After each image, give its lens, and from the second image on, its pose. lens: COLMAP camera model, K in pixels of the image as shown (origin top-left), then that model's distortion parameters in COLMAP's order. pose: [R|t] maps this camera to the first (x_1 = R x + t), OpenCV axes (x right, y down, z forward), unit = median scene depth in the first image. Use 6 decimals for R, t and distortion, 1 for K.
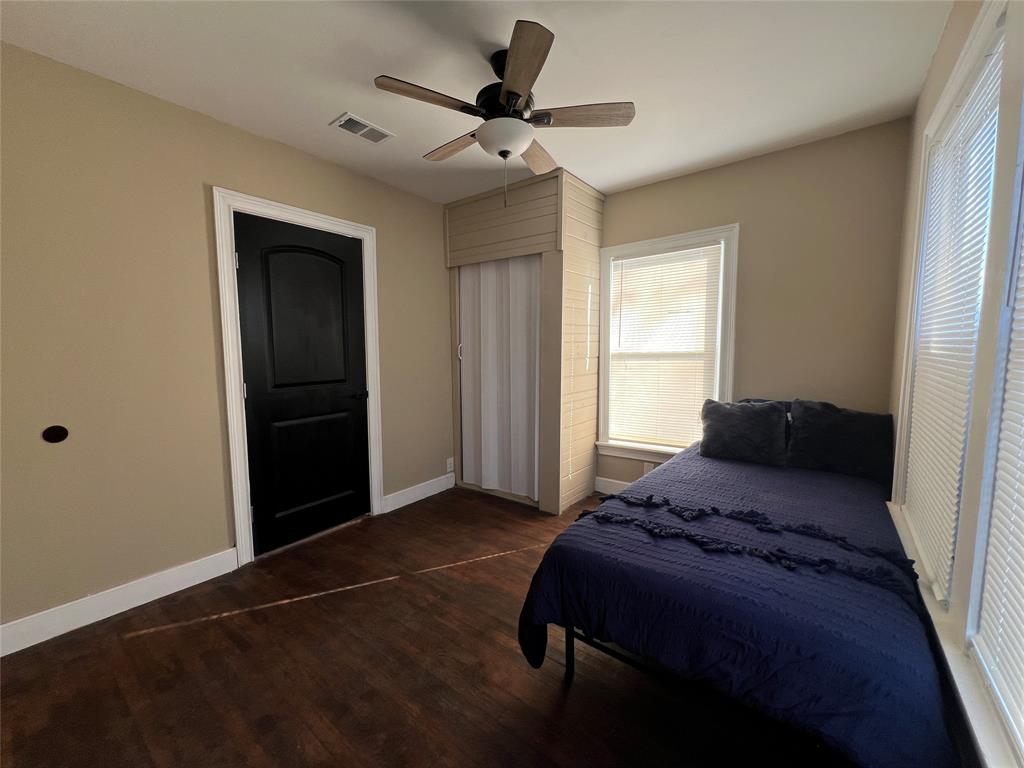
lens RADIAL K [[409.0, 0, 511.9], [0, 409.0, 383.3], [0, 0, 1]] dist [-0.003781, 0.000668]
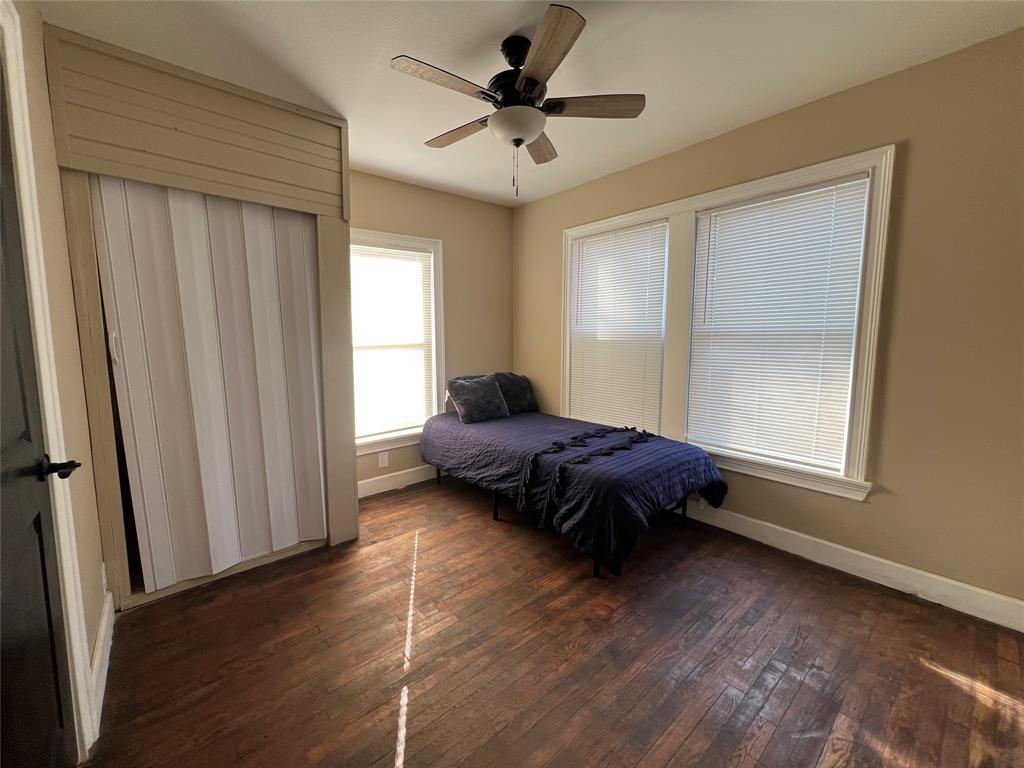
lens RADIAL K [[409.0, 0, 510.7], [0, 409.0, 382.2], [0, 0, 1]] dist [-0.003781, 0.000668]
pose [[0.208438, -0.102182, 0.972683, -0.641424], [0.090870, 0.992249, 0.084765, -0.040694], [-0.973805, 0.070719, 0.216107, 0.513840]]
